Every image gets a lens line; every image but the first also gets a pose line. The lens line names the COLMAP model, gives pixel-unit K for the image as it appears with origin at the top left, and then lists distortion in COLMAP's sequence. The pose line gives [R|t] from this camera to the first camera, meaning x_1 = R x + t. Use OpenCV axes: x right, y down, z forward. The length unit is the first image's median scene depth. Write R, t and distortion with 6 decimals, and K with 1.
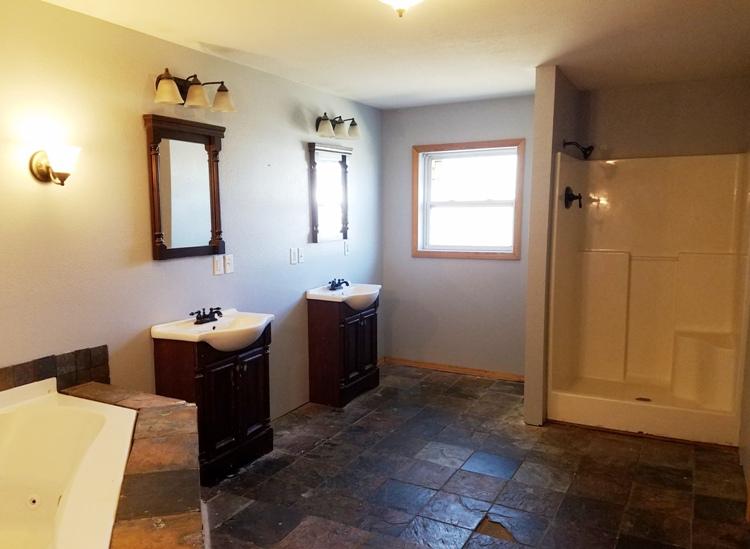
lens RADIAL K [[598.9, 0, 375.0], [0, 598.9, 274.5], [0, 0, 1]] dist [0.282340, -0.453387]
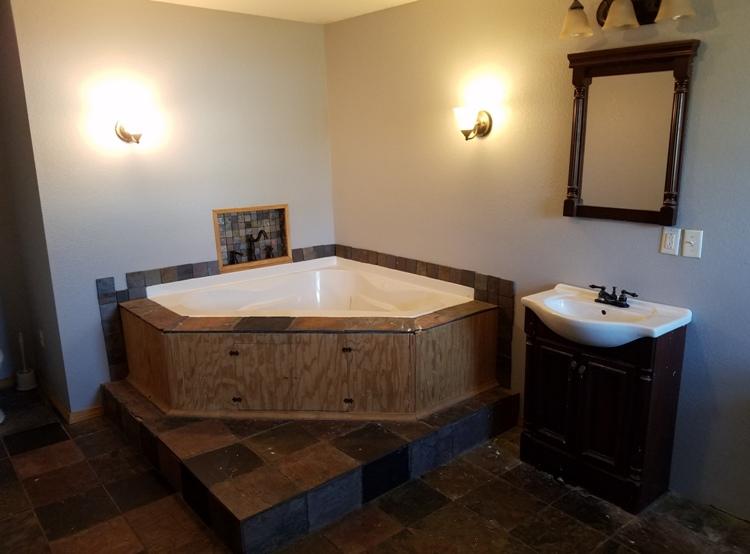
lens RADIAL K [[592.9, 0, 375.0], [0, 592.9, 277.0], [0, 0, 1]] dist [0.144678, -0.246577]
pose [[-0.386207, 0.210779, -0.898007, 0.552100], [-0.097757, 0.958706, 0.267069, -0.138534], [0.917217, 0.190930, -0.349654, 1.000355]]
